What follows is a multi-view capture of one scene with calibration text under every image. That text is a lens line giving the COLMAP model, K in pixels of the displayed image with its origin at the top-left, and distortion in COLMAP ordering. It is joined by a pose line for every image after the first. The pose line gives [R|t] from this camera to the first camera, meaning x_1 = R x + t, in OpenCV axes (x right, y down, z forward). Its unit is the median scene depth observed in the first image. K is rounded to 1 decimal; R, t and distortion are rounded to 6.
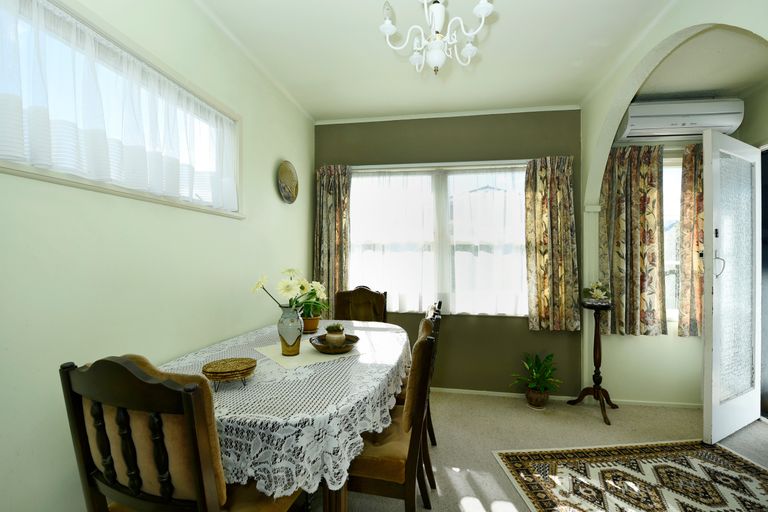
lens RADIAL K [[332.1, 0, 384.7], [0, 332.1, 258.2], [0, 0, 1]] dist [-0.022055, -0.000442]
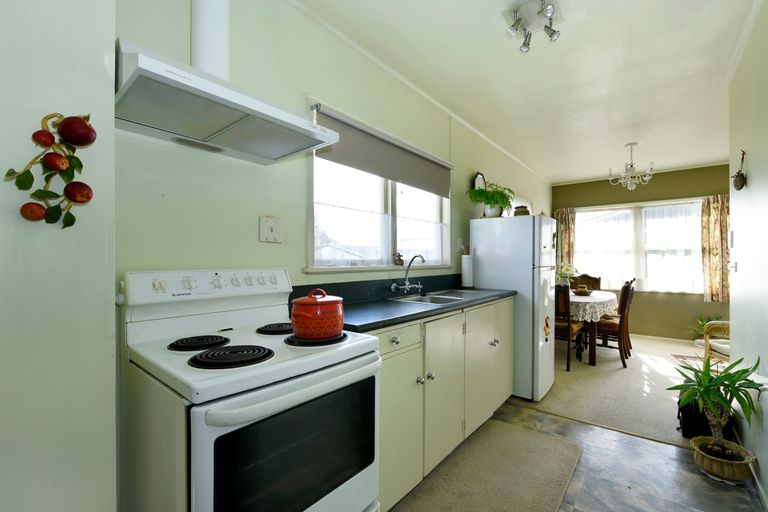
lens RADIAL K [[332.1, 0, 373.6], [0, 332.1, 267.1], [0, 0, 1]] dist [-0.022055, -0.000442]
pose [[0.862006, 0.001369, -0.506896, -0.152498], [0.007629, 0.999848, 0.015674, 0.007970], [0.506841, -0.017379, 0.861865, -1.181982]]
